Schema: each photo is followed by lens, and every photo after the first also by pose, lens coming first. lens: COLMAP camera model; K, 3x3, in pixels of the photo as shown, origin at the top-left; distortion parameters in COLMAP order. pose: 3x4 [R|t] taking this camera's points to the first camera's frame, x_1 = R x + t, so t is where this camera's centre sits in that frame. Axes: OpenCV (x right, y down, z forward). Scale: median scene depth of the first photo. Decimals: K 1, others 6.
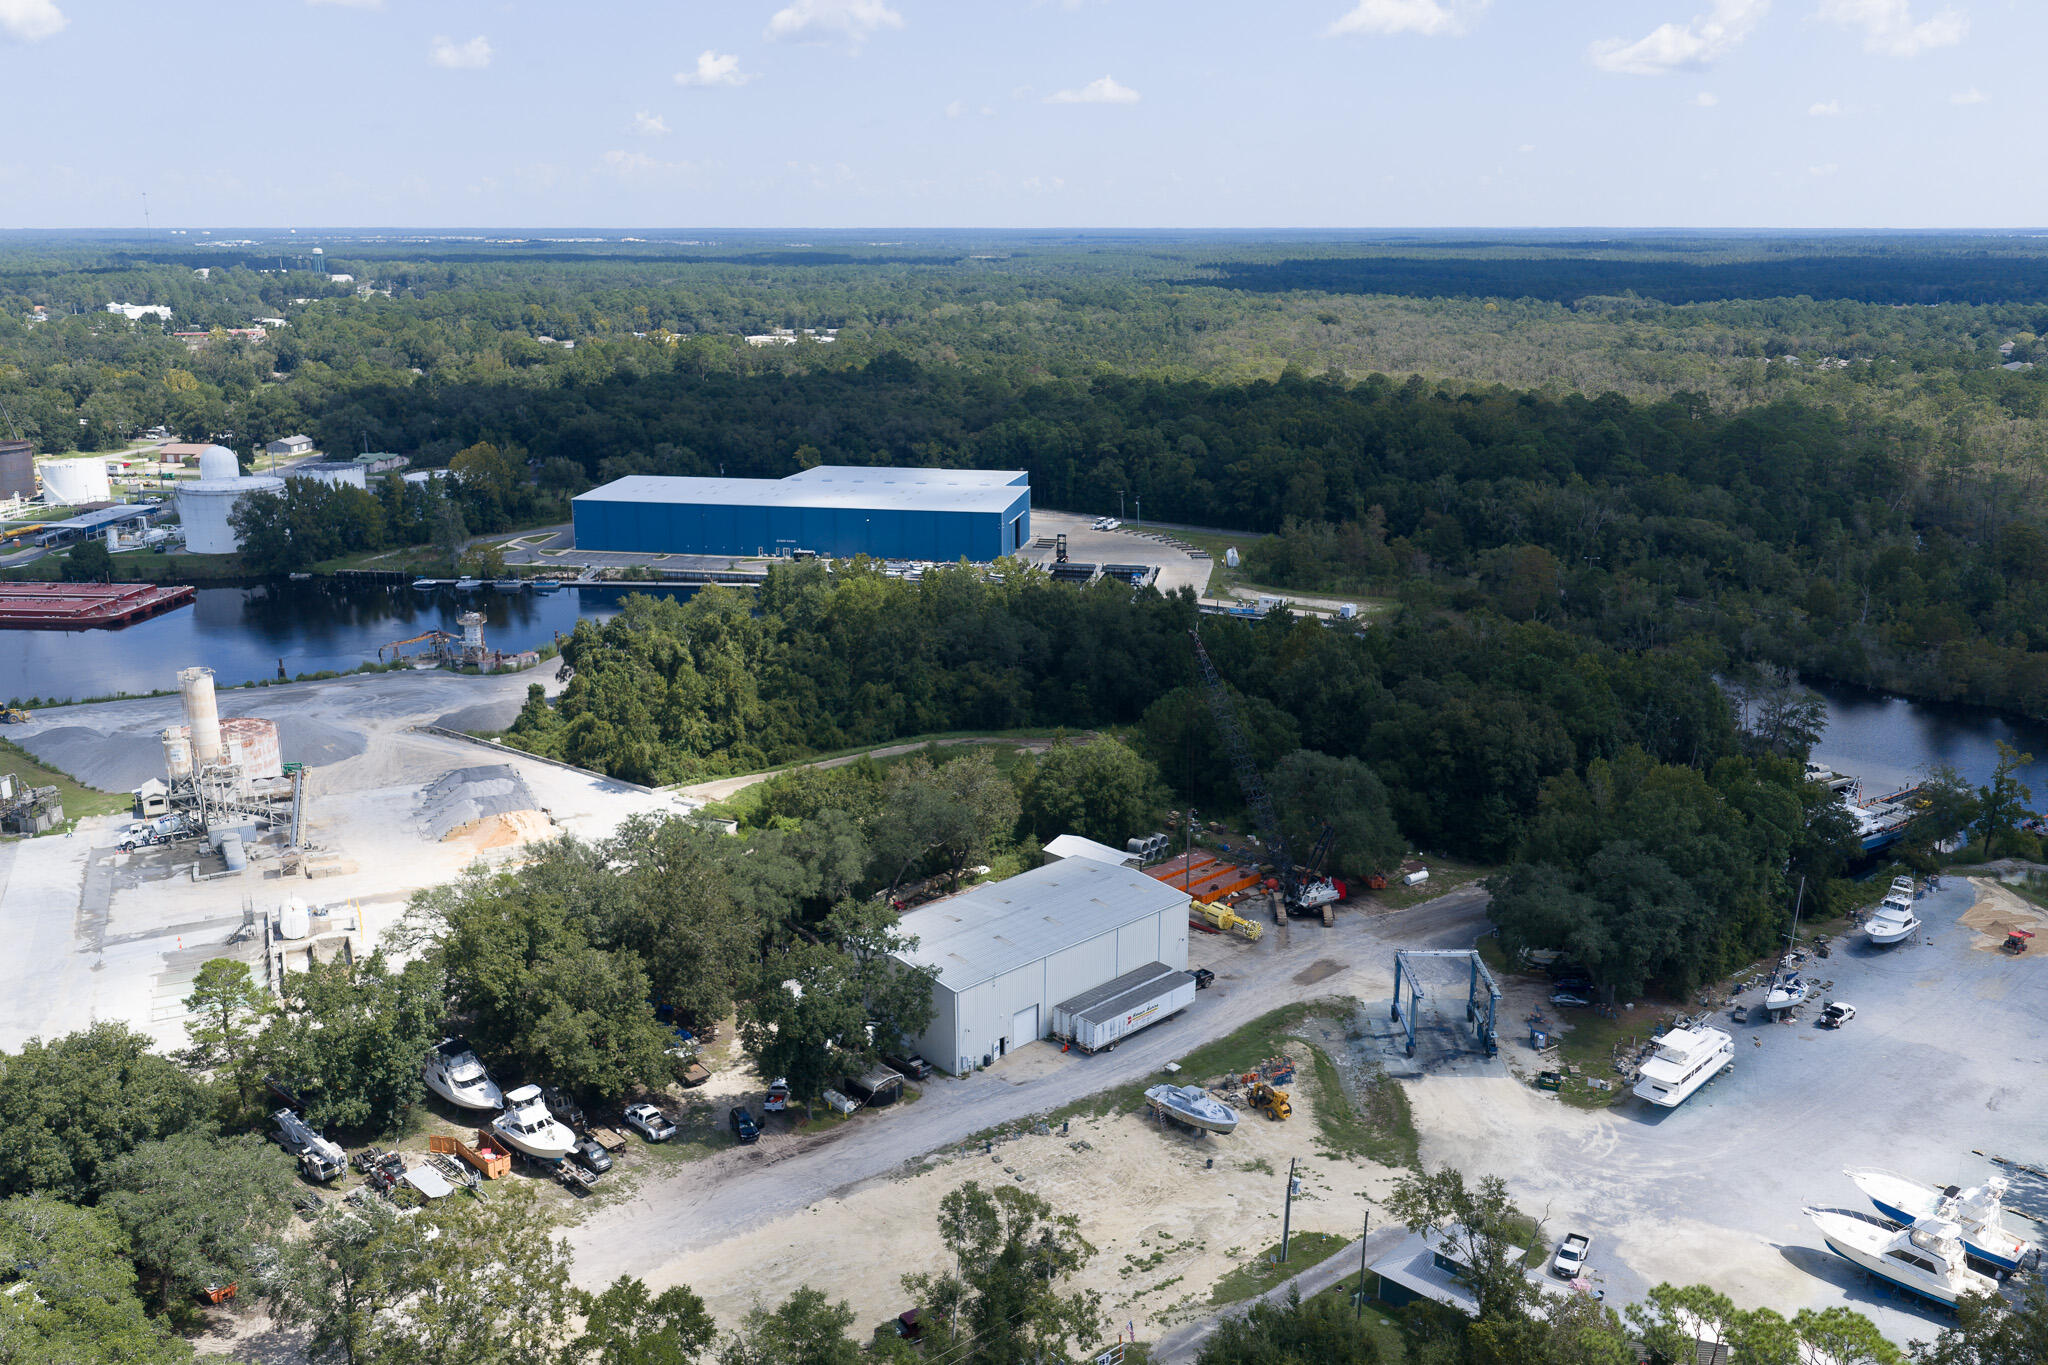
lens RADIAL K [[1699.3, 0, 1032.7], [0, 1699.3, 682.8], [0, 0, 1]] dist [0.012884, -0.023308]
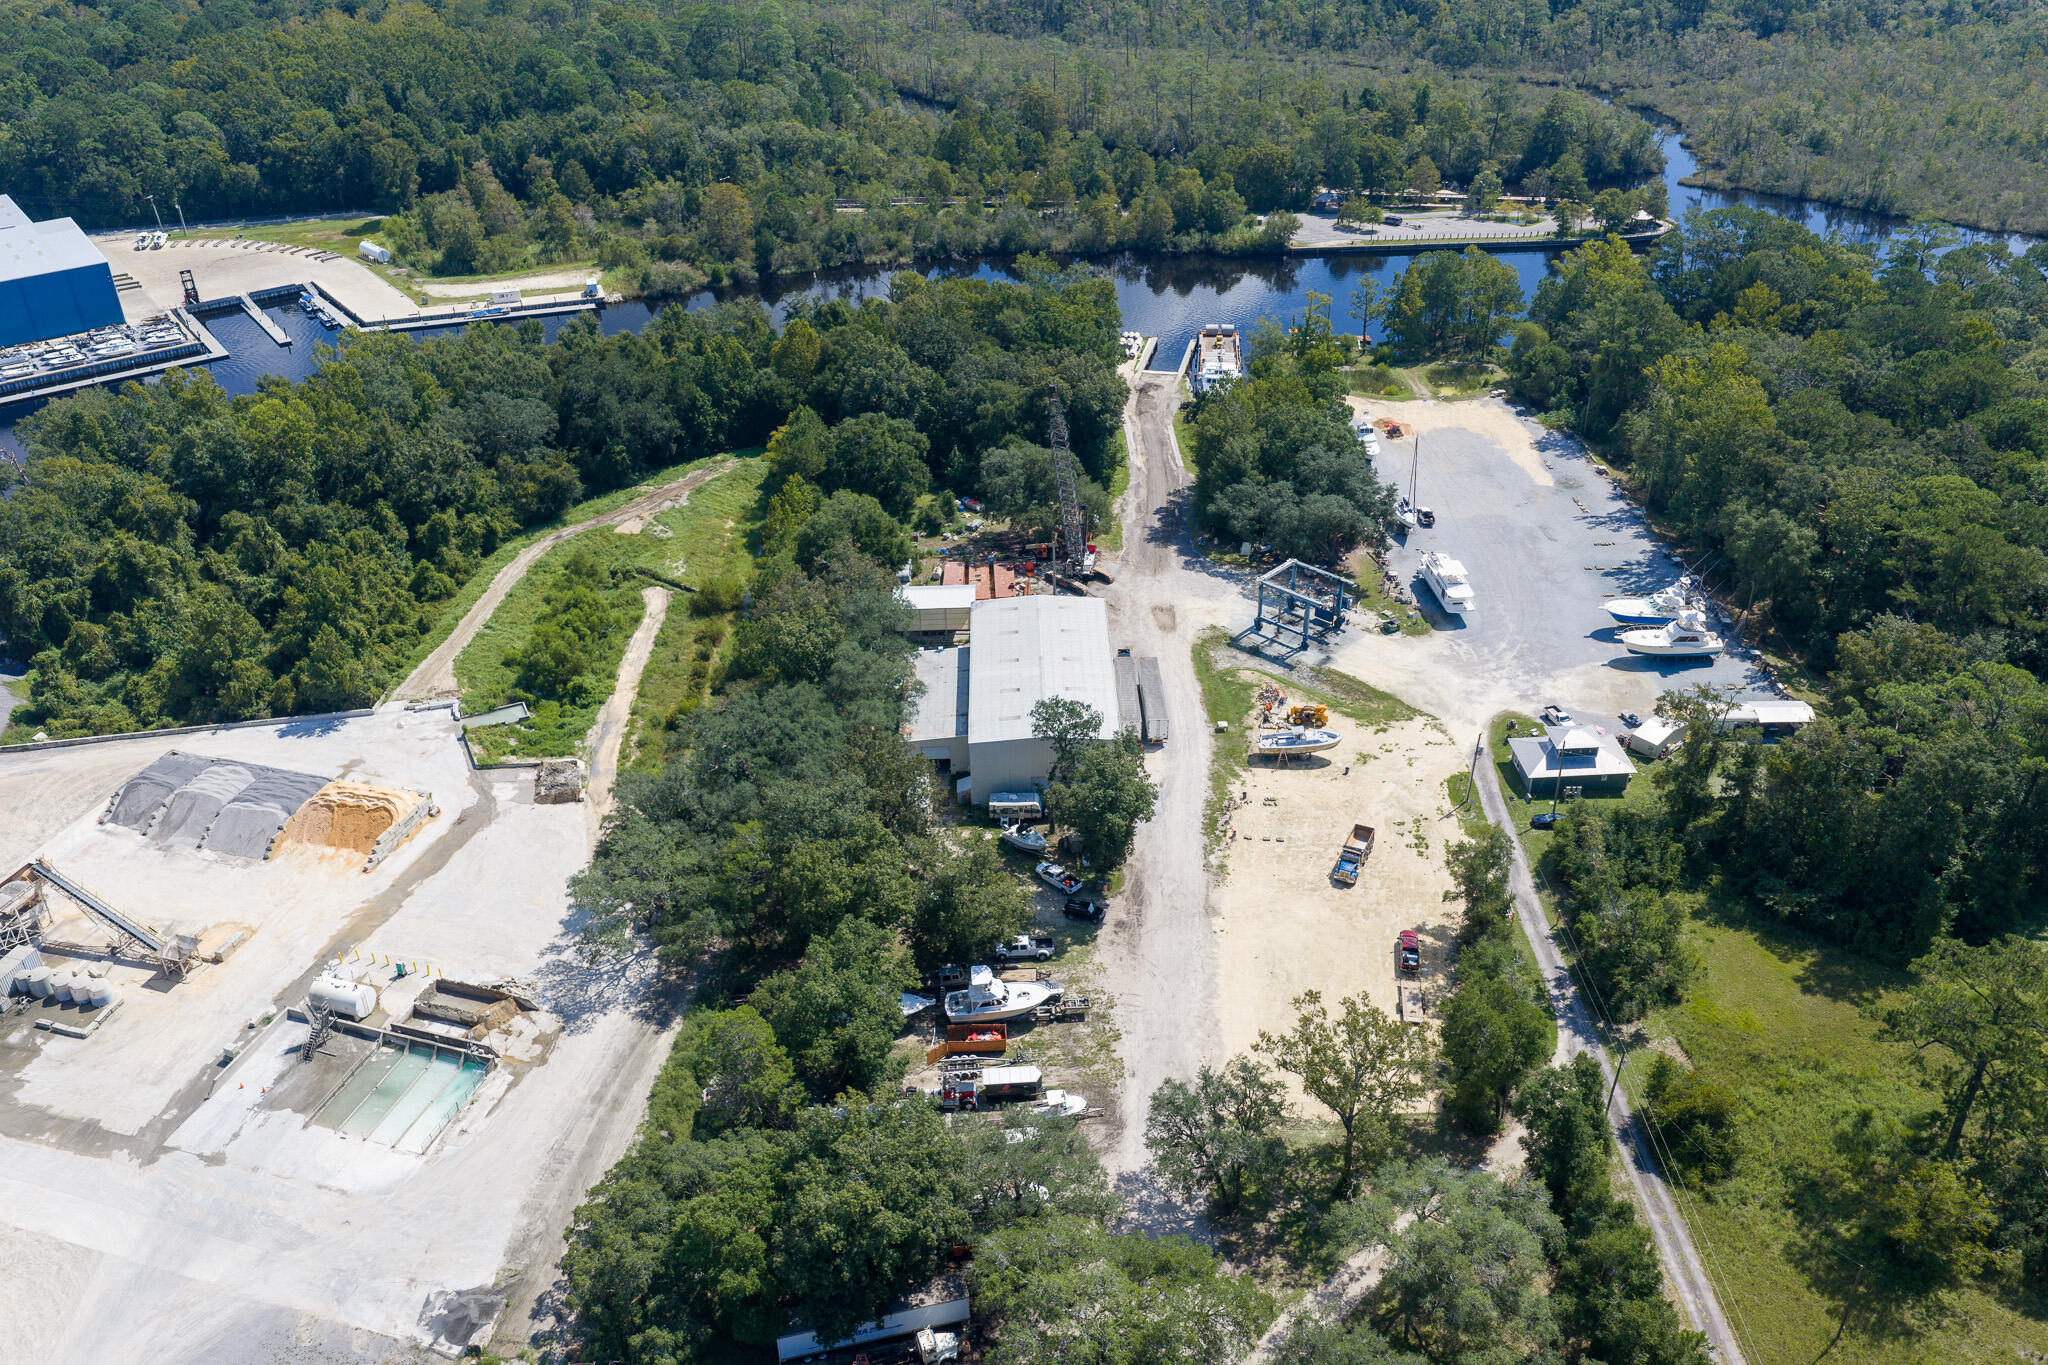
lens RADIAL K [[1699.3, 0, 1032.7], [0, 1699.3, 682.8], [0, 0, 1]] dist [0.012884, -0.023308]
pose [[0.675584, -0.389920, 0.625738, -0.849735], [0.205411, 0.914648, 0.348176, -0.296344], [-0.708091, -0.106689, 0.698015, 0.211026]]
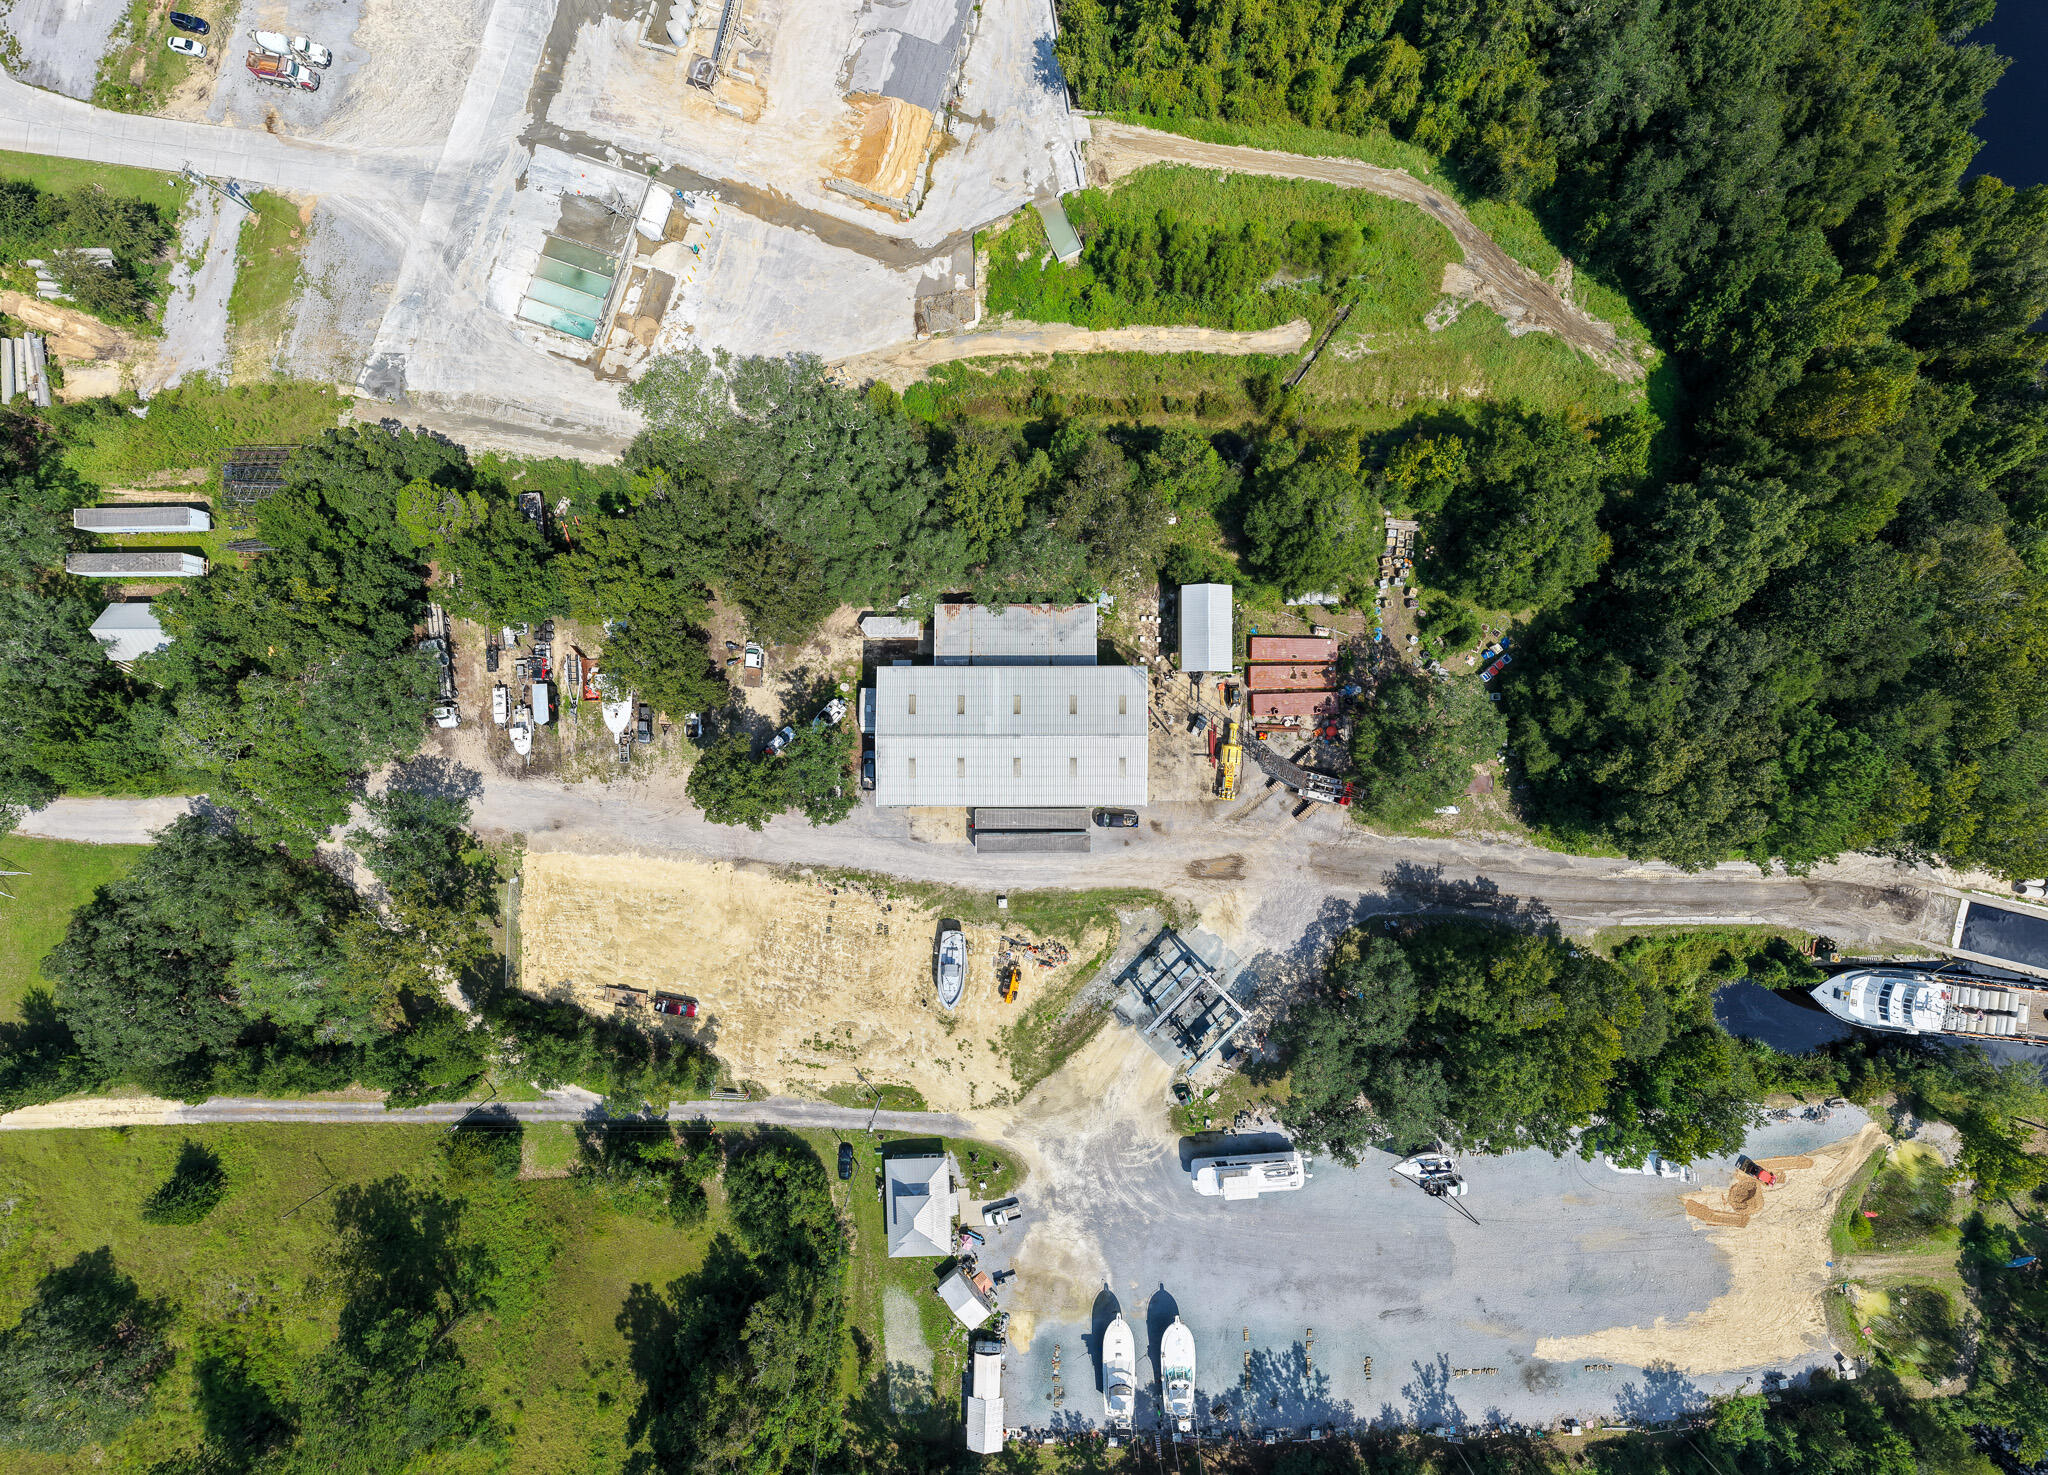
lens RADIAL K [[813.4, 0, 1024.0], [0, 813.4, 737.5], [0, 0, 1]] dist [-0.000400, 0.000456]
pose [[0.723457, 0.690285, -0.010794, 0.007870], [-0.172883, 0.196283, 0.965186, -0.473237], [0.668373, -0.696404, 0.261340, 0.973010]]
